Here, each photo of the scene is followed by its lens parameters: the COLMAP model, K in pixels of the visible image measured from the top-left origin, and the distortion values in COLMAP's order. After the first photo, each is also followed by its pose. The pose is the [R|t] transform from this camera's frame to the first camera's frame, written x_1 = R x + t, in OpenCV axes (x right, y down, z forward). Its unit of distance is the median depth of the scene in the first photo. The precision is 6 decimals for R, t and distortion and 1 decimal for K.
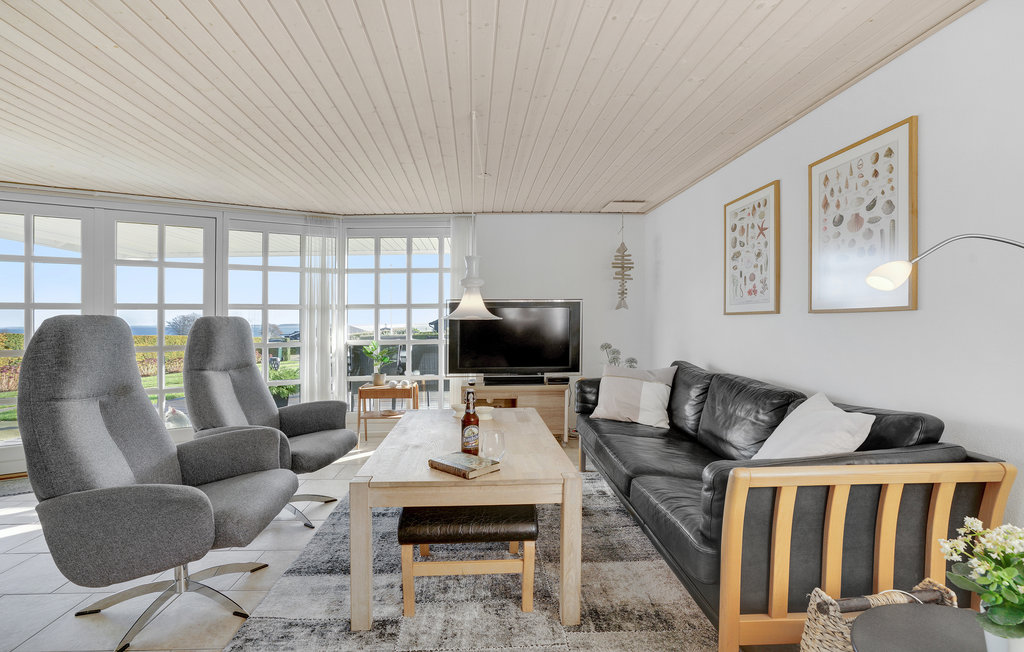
lens RADIAL K [[492.8, 0, 505.7], [0, 492.8, 316.2], [0, 0, 1]] dist [-0.020983, 0.000373]
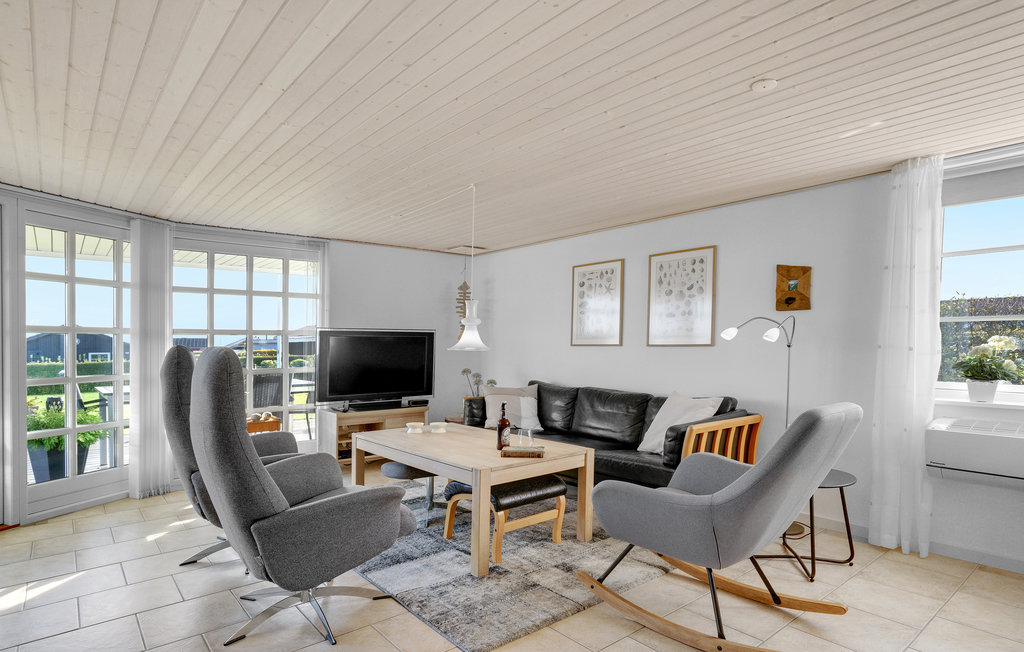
lens RADIAL K [[555.4, 0, 516.2], [0, 555.4, 356.8], [0, 0, 1]] dist [-0.013133, 0.009532]
pose [[0.791837, -0.005832, 0.610705, -0.635426], [-0.011149, 0.999650, 0.024002, -0.007429], [-0.610631, -0.025814, 0.791495, -0.152013]]
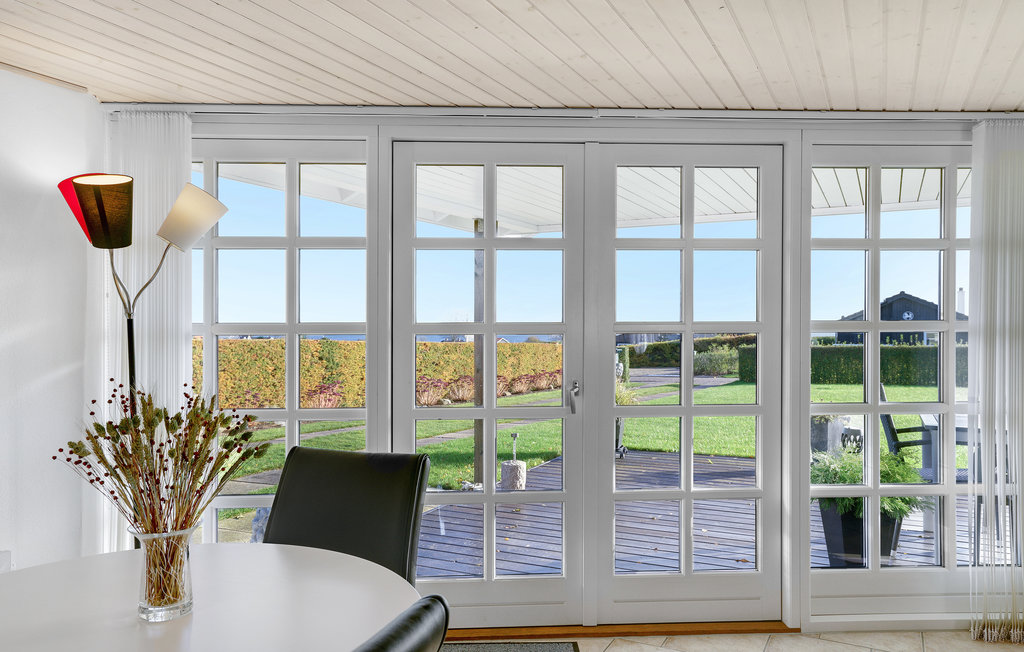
lens RADIAL K [[763.6, 0, 506.7], [0, 763.6, 308.4], [0, 0, 1]] dist [0.032362, 0.007158]
pose [[0.877766, 0.001729, -0.479086, -0.604703], [-0.002389, 0.999997, -0.000769, -0.047933], [0.479083, 0.001820, 0.877768, 0.257102]]
